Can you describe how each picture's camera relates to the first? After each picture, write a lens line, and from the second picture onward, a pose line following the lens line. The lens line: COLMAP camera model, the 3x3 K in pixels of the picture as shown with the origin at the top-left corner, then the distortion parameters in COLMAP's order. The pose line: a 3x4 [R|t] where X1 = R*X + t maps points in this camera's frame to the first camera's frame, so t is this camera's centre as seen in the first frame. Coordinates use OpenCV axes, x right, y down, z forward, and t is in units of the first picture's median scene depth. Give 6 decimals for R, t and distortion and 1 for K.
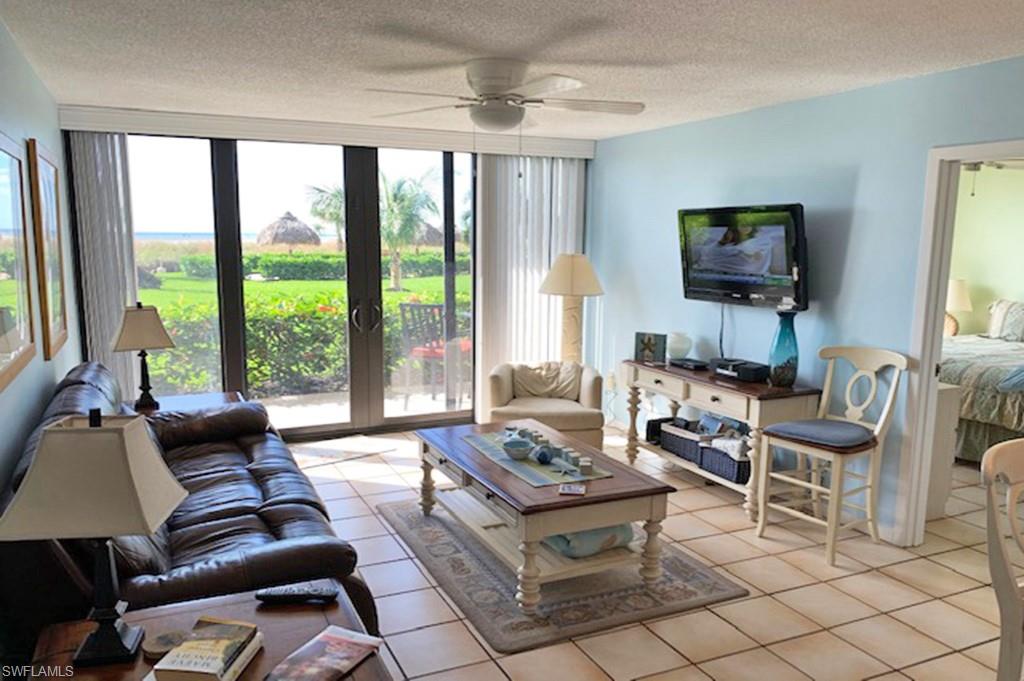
lens RADIAL K [[773.4, 0, 512.0], [0, 773.4, 340.5], [0, 0, 1]] dist [0.002504, 0.001708]
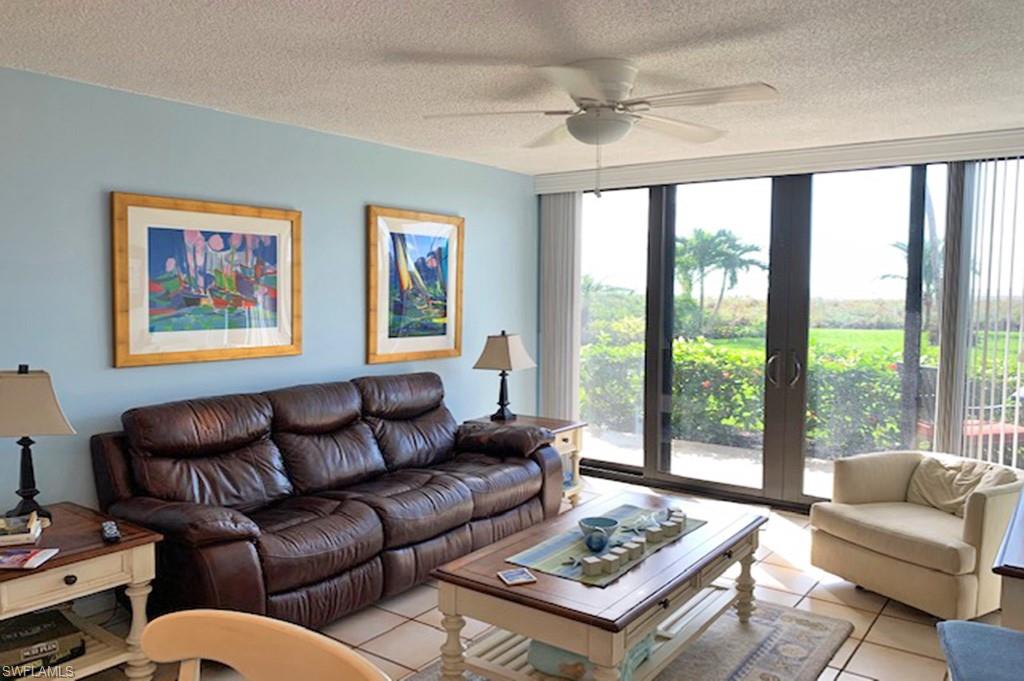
lens RADIAL K [[764.1, 0, 512.0], [0, 764.1, 340.5], [0, 0, 1]] dist [0.003314, 0.001137]
pose [[0.472469, 0.059074, -0.879365, 0.442534], [-0.120221, 0.992745, 0.002098, -0.029894], [0.873109, 0.104727, 0.476144, 0.347699]]
